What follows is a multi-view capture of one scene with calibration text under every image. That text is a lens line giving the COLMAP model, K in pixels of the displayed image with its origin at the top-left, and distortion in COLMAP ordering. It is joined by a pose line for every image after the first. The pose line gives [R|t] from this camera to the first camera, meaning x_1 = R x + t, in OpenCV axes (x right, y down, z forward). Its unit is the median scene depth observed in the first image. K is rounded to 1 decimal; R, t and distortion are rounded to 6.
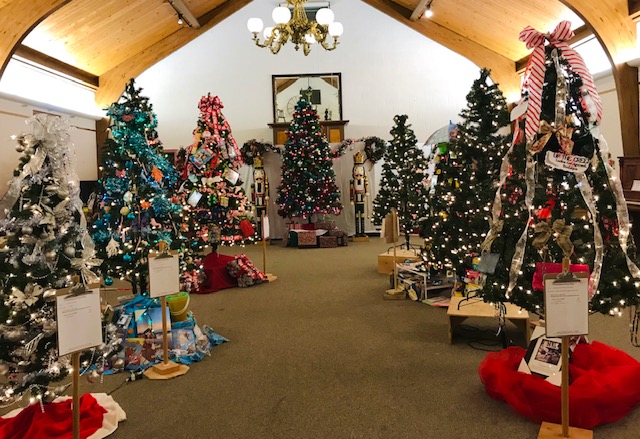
lens RADIAL K [[534.9, 0, 320.6], [0, 534.9, 220.7], [0, 0, 1]] dist [-0.081469, -0.002363]
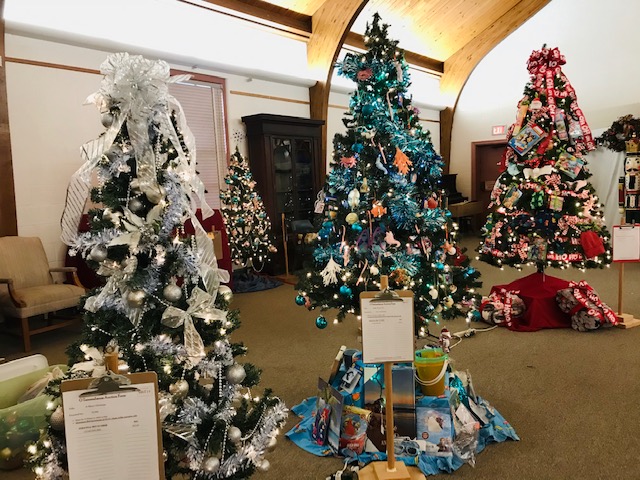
lens RADIAL K [[517.8, 0, 319.2], [0, 517.8, 240.6], [0, 0, 1]] dist [0.011095, 0.022965]
pose [[0.777903, 0.067510, -0.624748, 0.002832], [-0.036670, 0.997395, 0.062119, -0.017954], [0.627314, -0.025413, 0.778352, 0.285022]]
